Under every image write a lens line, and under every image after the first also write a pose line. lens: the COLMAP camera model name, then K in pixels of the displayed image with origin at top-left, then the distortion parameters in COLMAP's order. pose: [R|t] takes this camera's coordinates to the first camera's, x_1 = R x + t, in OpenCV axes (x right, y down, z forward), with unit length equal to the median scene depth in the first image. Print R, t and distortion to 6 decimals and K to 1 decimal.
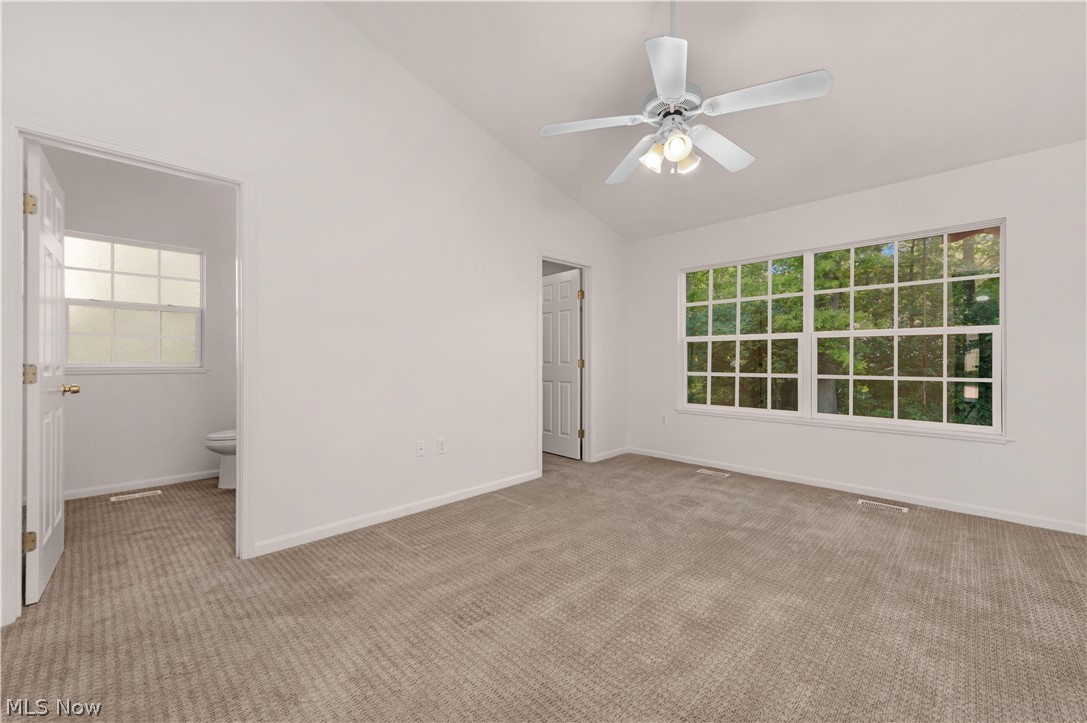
lens RADIAL K [[434.5, 0, 552.3], [0, 434.5, 363.5], [0, 0, 1]] dist [0.009117, -0.000656]
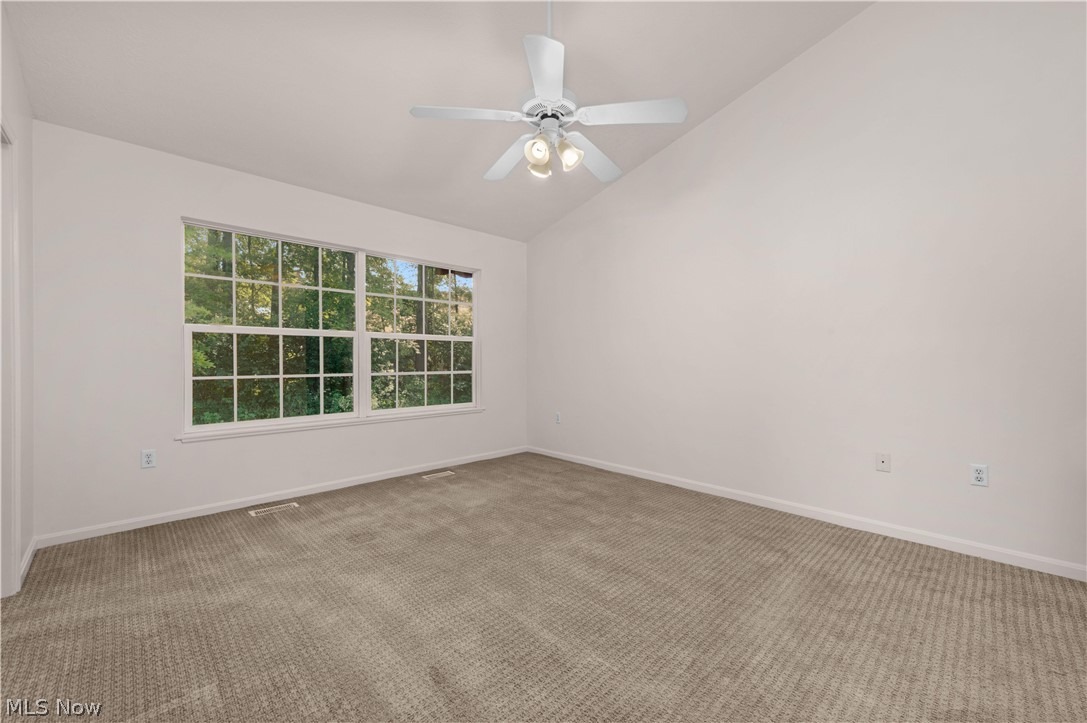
lens RADIAL K [[434.5, 0, 552.3], [0, 434.5, 363.5], [0, 0, 1]] dist [0.009117, -0.000656]
pose [[0.015757, -0.003392, 0.999870, -0.460489], [0.015582, 0.999874, 0.003147, 0.006815], [-0.999754, 0.015530, 0.015808, 0.621061]]
